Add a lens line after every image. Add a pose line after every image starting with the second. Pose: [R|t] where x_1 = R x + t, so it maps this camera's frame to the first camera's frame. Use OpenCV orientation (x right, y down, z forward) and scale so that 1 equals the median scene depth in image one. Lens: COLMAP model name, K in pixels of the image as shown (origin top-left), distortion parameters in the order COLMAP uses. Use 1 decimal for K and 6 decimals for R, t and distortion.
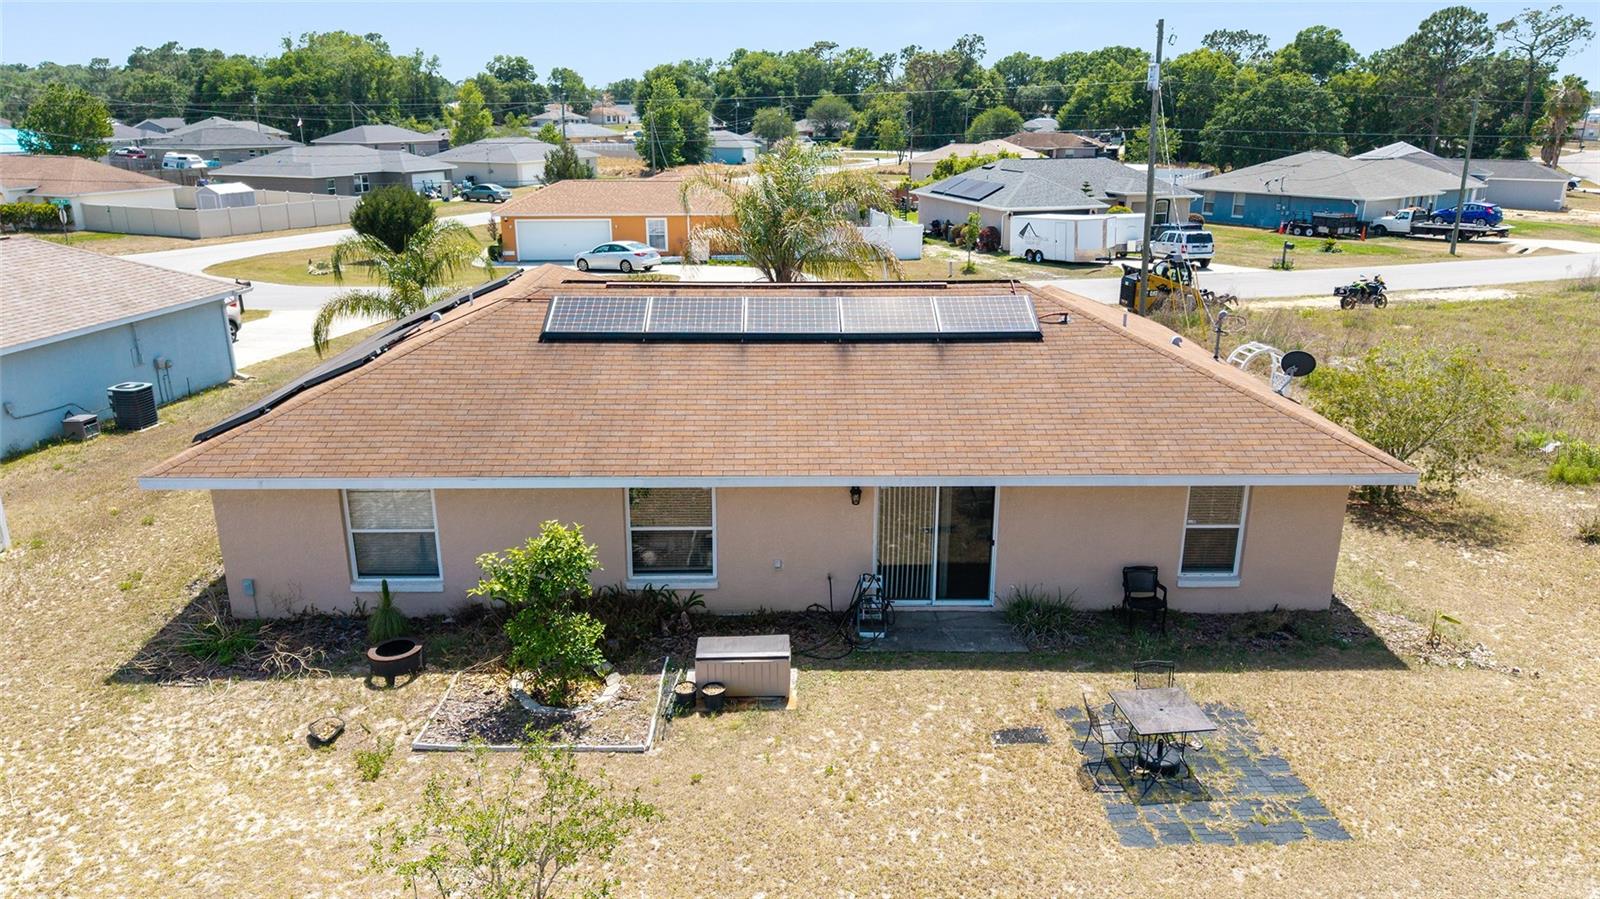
lens RADIAL K [[1113.0, 0, 786.5], [0, 1113.0, 423.6], [0, 0, 1]] dist [0.030627, -0.041814]
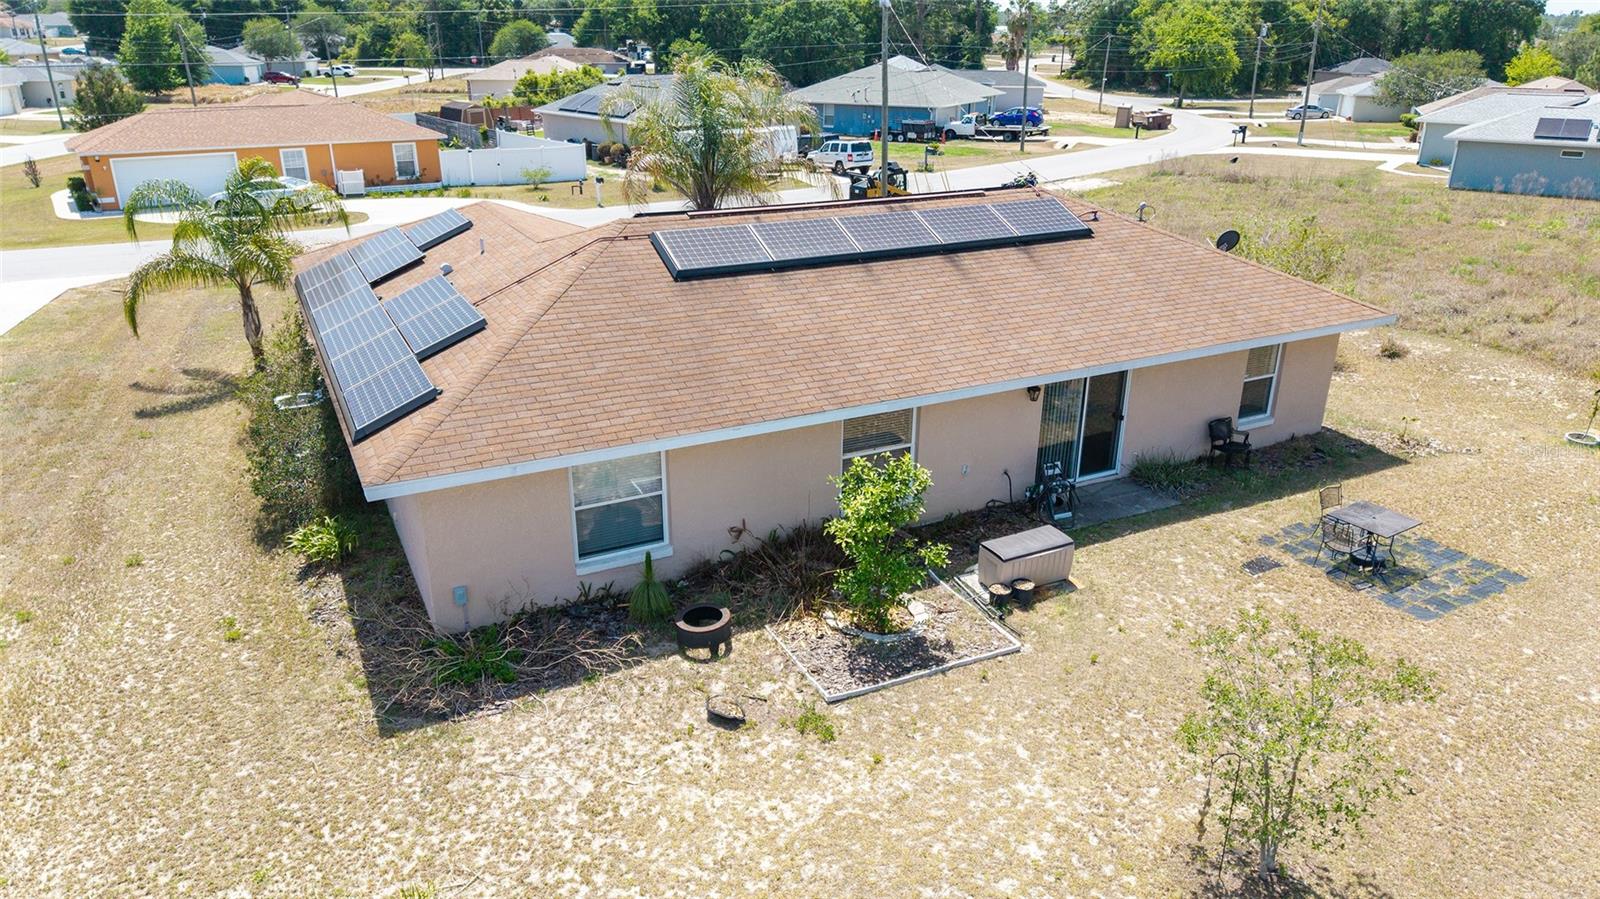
lens RADIAL K [[1089.2, 0, 800.0], [0, 1089.2, 449.5], [0, 0, 1]] dist [0.039357, -0.049821]
pose [[0.893671, -0.159381, 0.419464, -0.580180], [0.118221, 0.985397, 0.122544, -0.036709], [-0.432870, -0.059925, 0.899463, 0.137100]]
